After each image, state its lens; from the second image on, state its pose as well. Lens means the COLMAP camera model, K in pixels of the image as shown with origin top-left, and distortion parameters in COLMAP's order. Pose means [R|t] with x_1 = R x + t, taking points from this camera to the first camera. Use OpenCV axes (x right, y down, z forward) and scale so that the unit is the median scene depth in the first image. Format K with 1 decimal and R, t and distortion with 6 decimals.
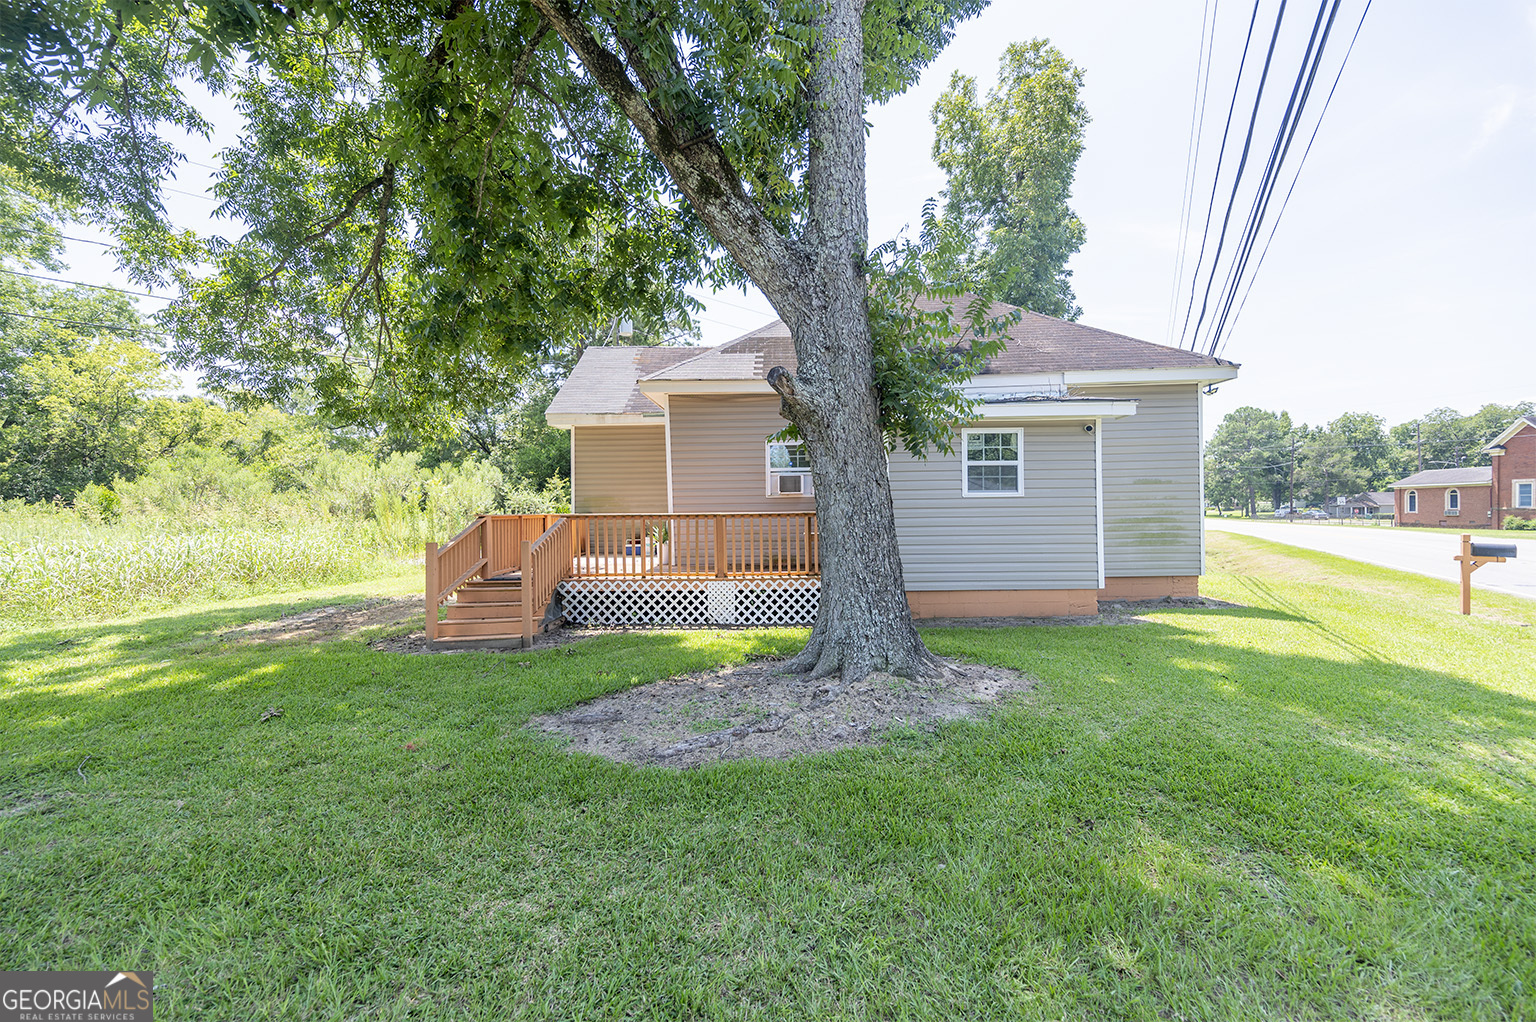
lens RADIAL K [[607.4, 0, 768.0], [0, 607.4, 511.0], [0, 0, 1]] dist [0.001709, 0.000087]
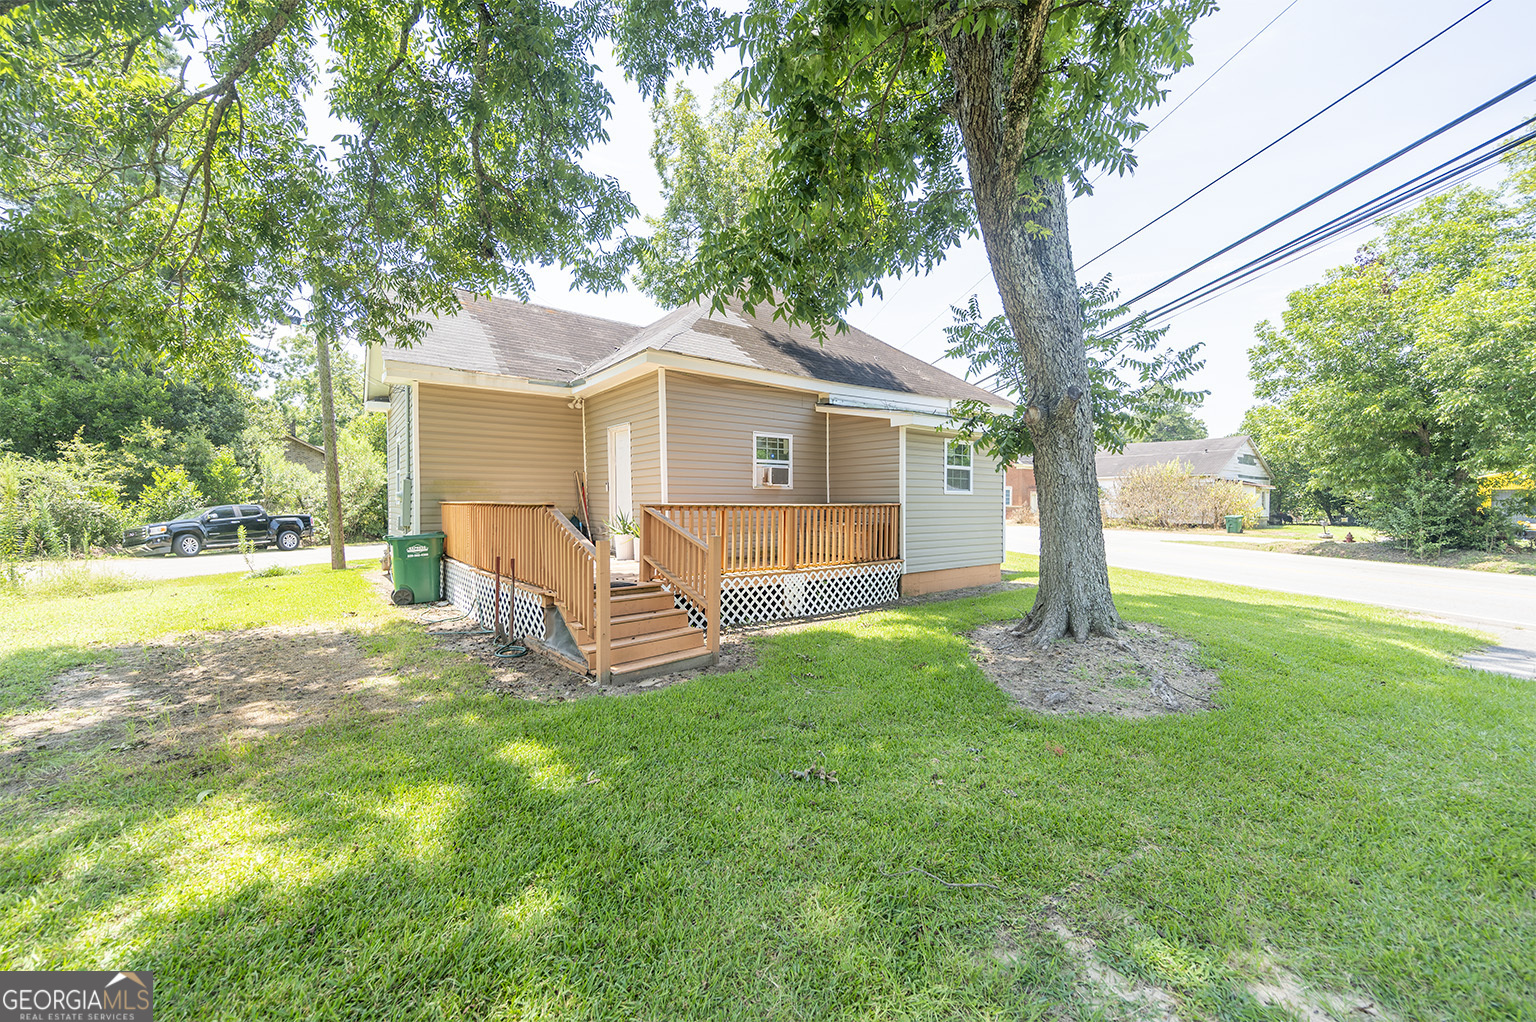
lens RADIAL K [[607.4, 0, 768.0], [0, 607.4, 511.0], [0, 0, 1]] dist [0.001709, 0.000087]
pose [[0.777547, 0.006411, 0.628792, -0.729244], [-0.014285, 0.999870, 0.007469, 0.007418], [-0.628663, -0.014790, 0.777537, 0.264419]]
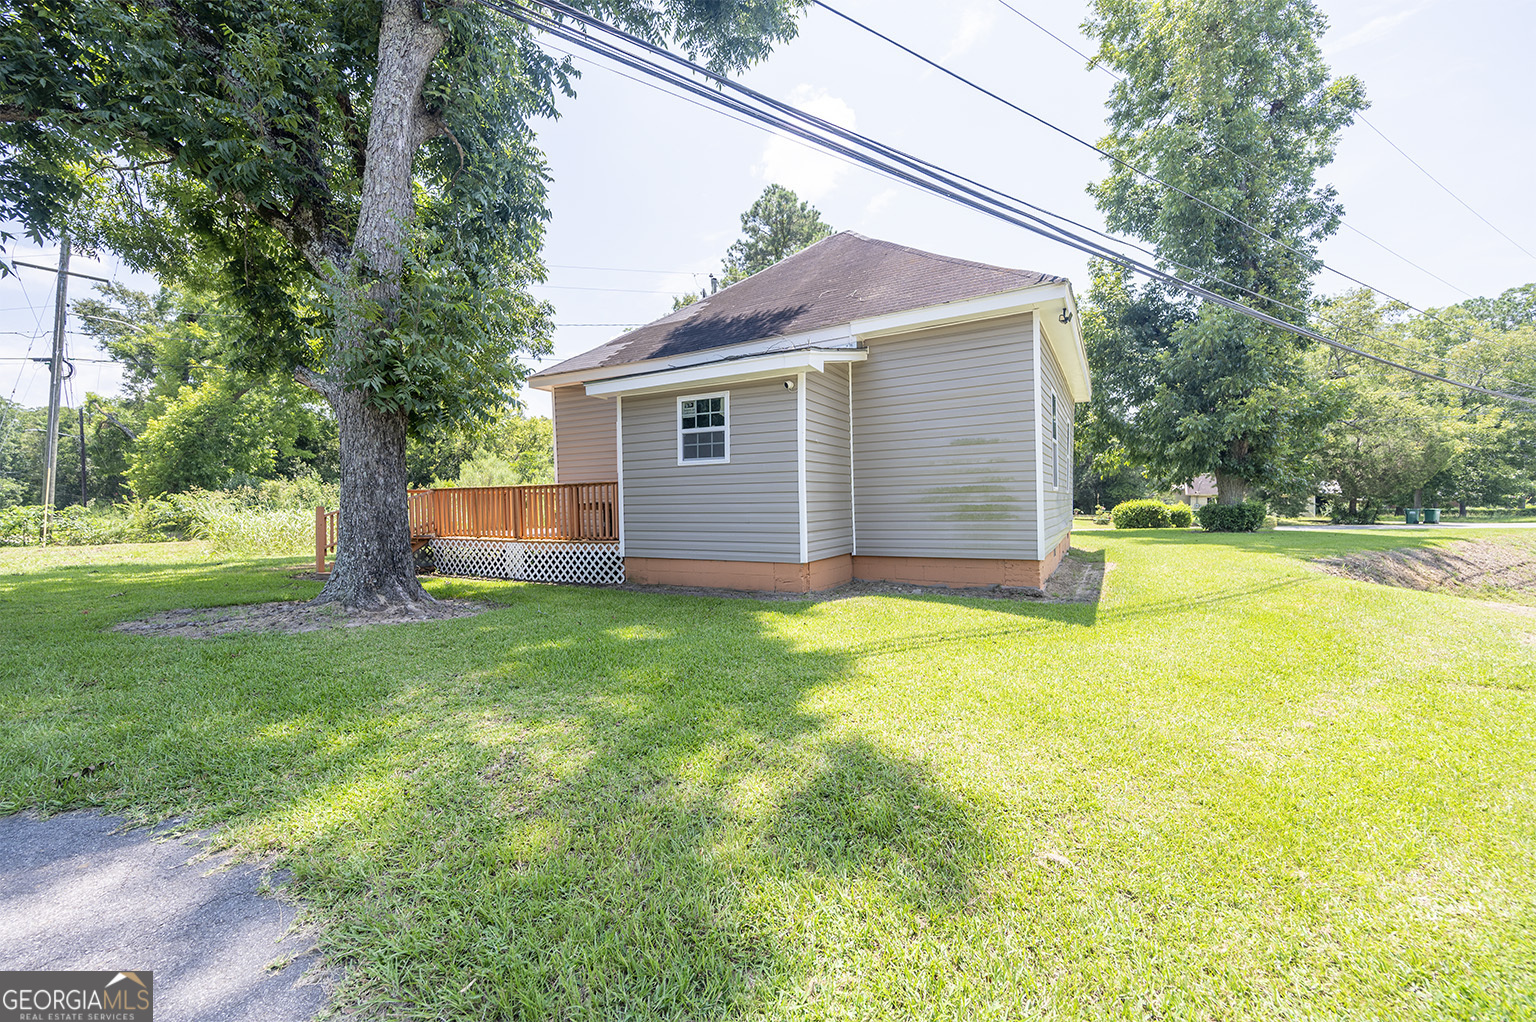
lens RADIAL K [[607.4, 0, 768.0], [0, 607.4, 511.0], [0, 0, 1]] dist [0.001709, 0.000087]
pose [[0.876693, 0.007875, -0.480987, 0.928404], [0.002487, 0.999778, 0.020901, 0.031361], [0.481045, -0.019520, 0.876479, 0.189472]]
